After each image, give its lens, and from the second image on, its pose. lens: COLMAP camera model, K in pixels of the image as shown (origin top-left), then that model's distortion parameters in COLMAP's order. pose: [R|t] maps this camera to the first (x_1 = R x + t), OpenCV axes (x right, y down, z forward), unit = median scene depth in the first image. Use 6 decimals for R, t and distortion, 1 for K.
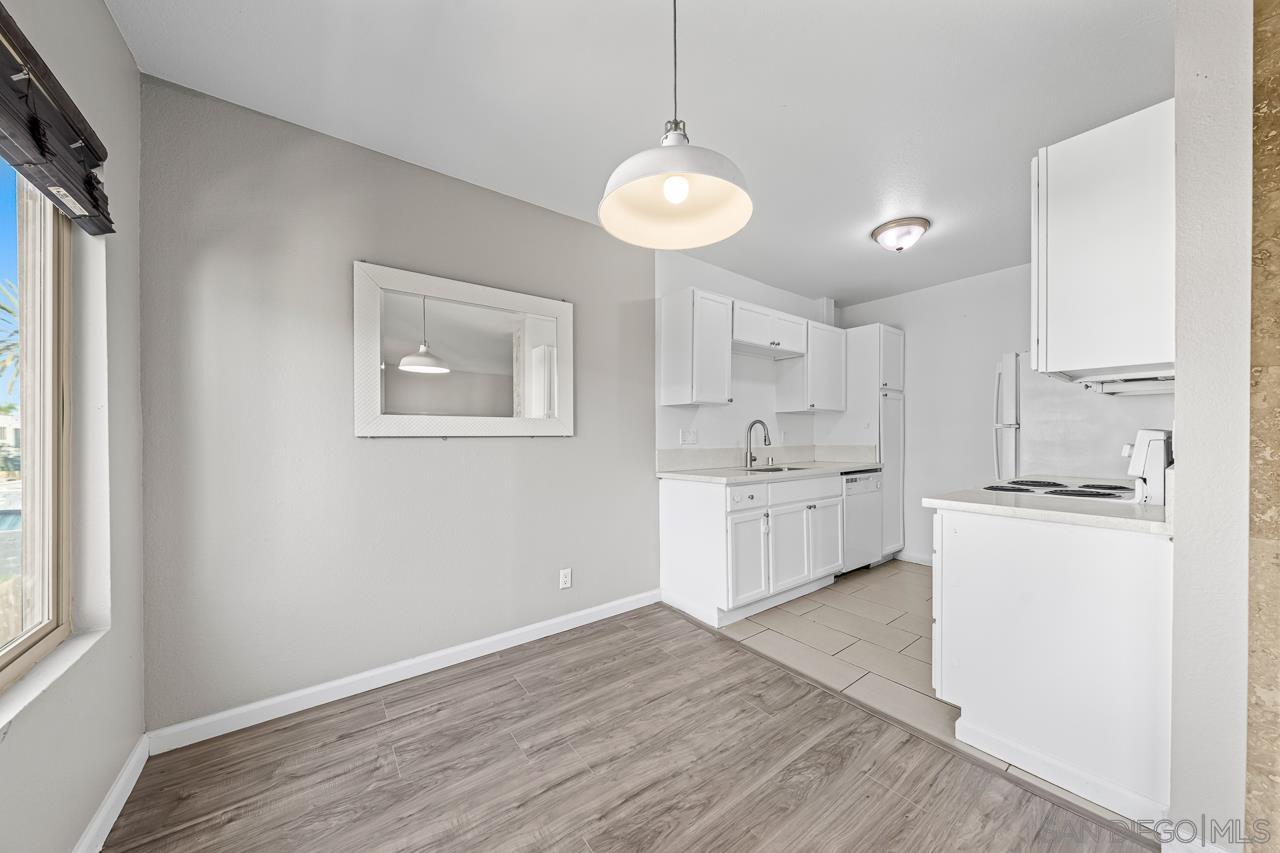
lens RADIAL K [[446.8, 0, 648.8], [0, 446.8, 438.9], [0, 0, 1]] dist [-0.005106, 0.000186]
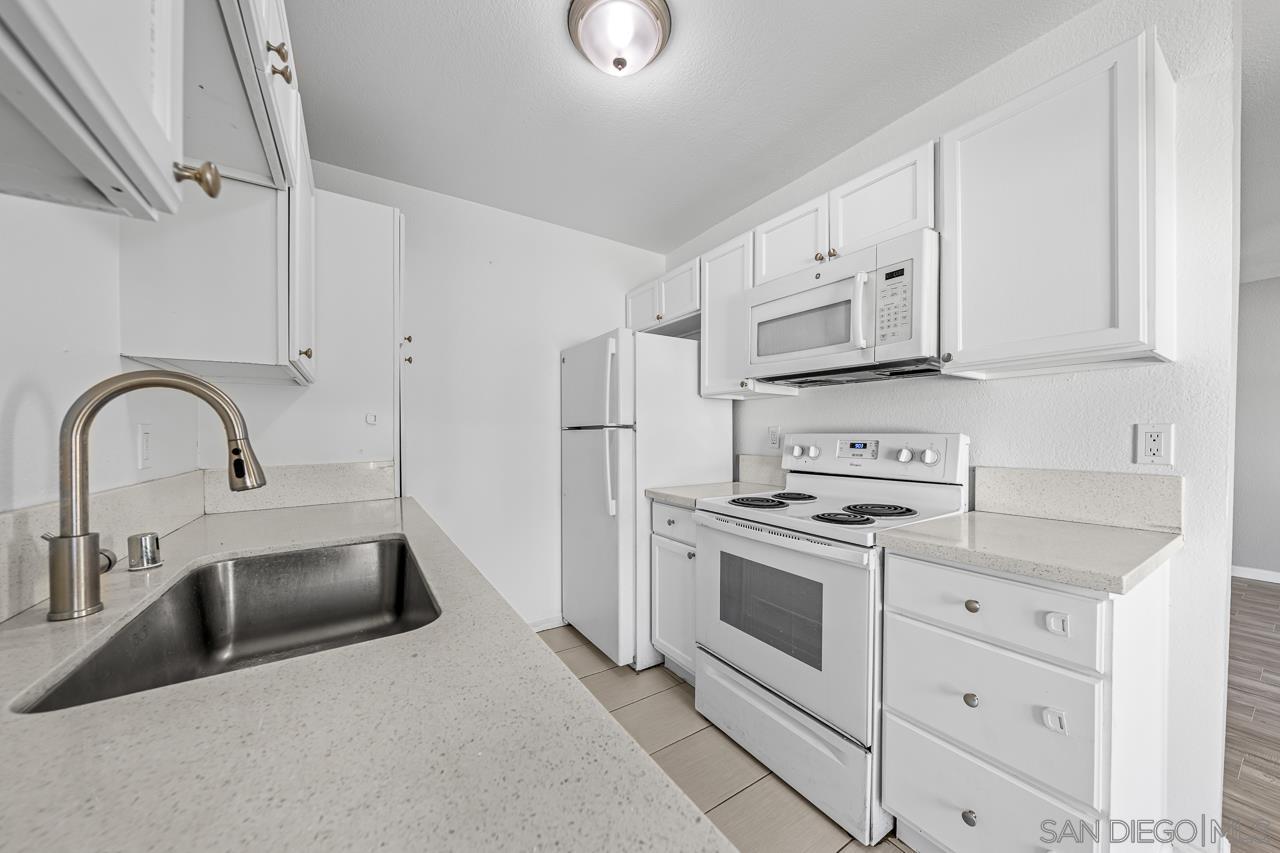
lens RADIAL K [[446.8, 0, 652.5], [0, 446.8, 440.0], [0, 0, 1]] dist [-0.005106, 0.000186]
pose [[0.079323, -0.007370, 0.996822, 0.057979], [0.010042, 0.999928, 0.006594, -0.009626], [-0.996798, 0.009487, 0.079391, 0.758918]]
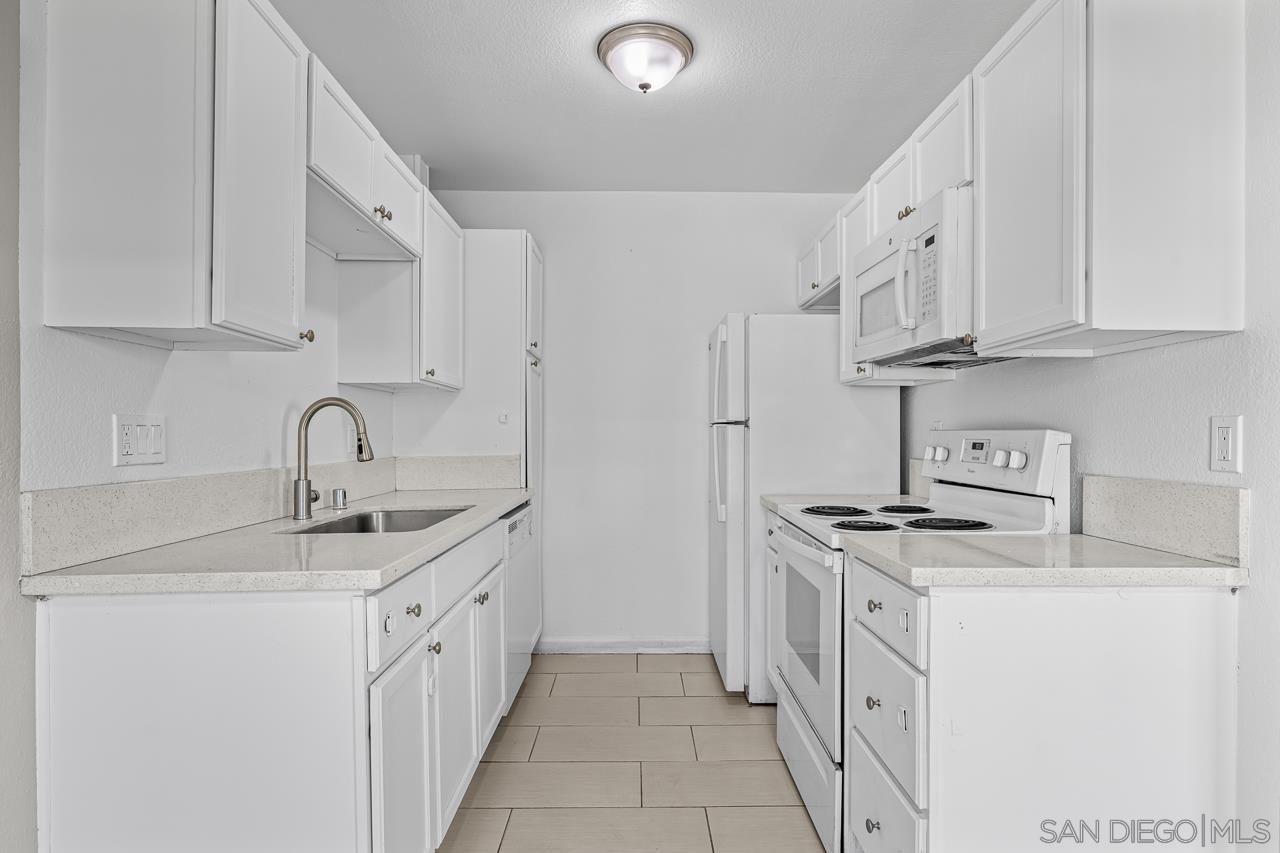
lens RADIAL K [[703.5, 0, 659.2], [0, 703.5, 437.9], [0, 0, 1]] dist [-0.002767, 0.000266]
pose [[0.592200, 0.000194, 0.805791, -0.083808], [0.004391, 0.999984, -0.003467, -0.003248], [-0.805779, 0.005591, 0.592189, 0.403099]]
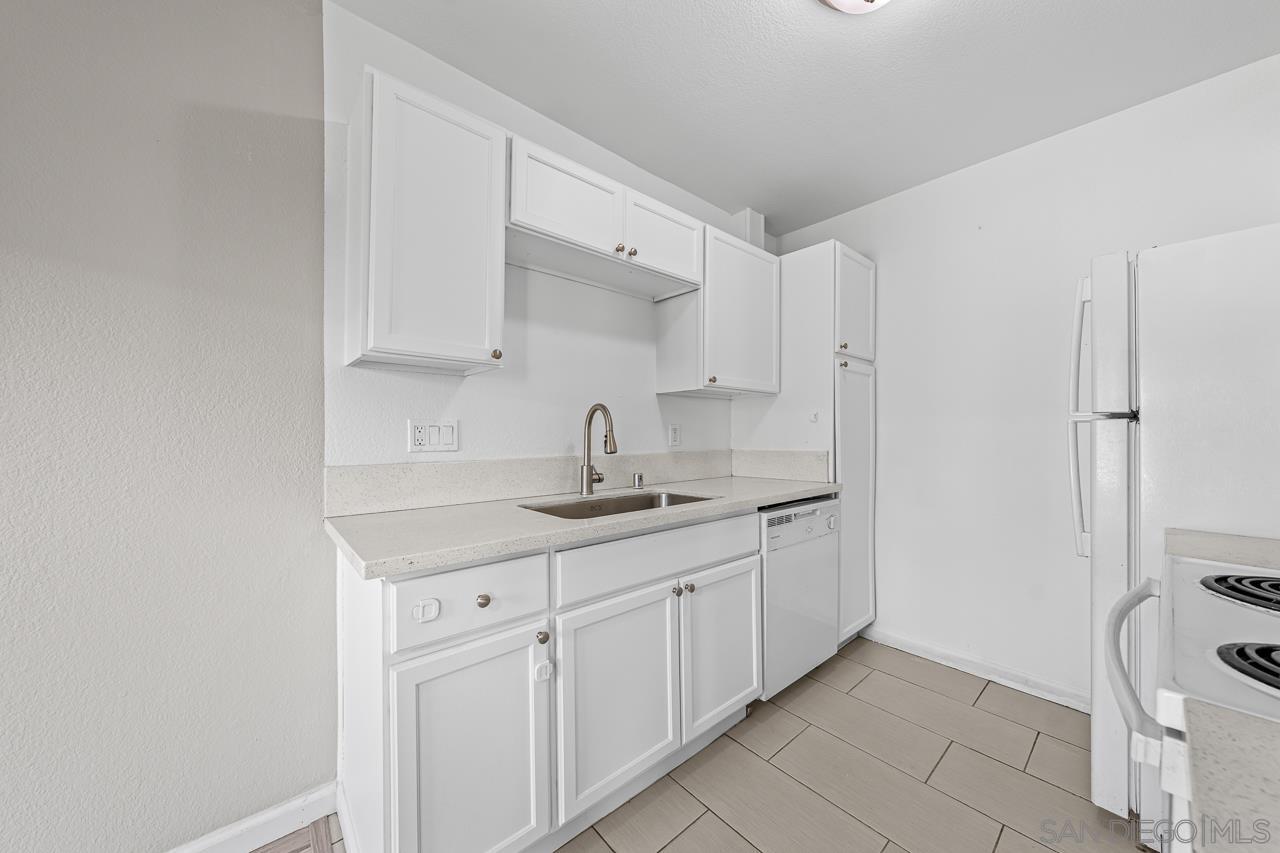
lens RADIAL K [[446.8, 0, 641.8], [0, 446.8, 428.3], [0, 0, 1]] dist [-0.005106, 0.000186]
pose [[0.998922, 0.005533, 0.046082, 0.270225], [-0.004840, 0.999874, -0.015136, -0.006442], [-0.046160, 0.014896, 0.998823, 0.487326]]
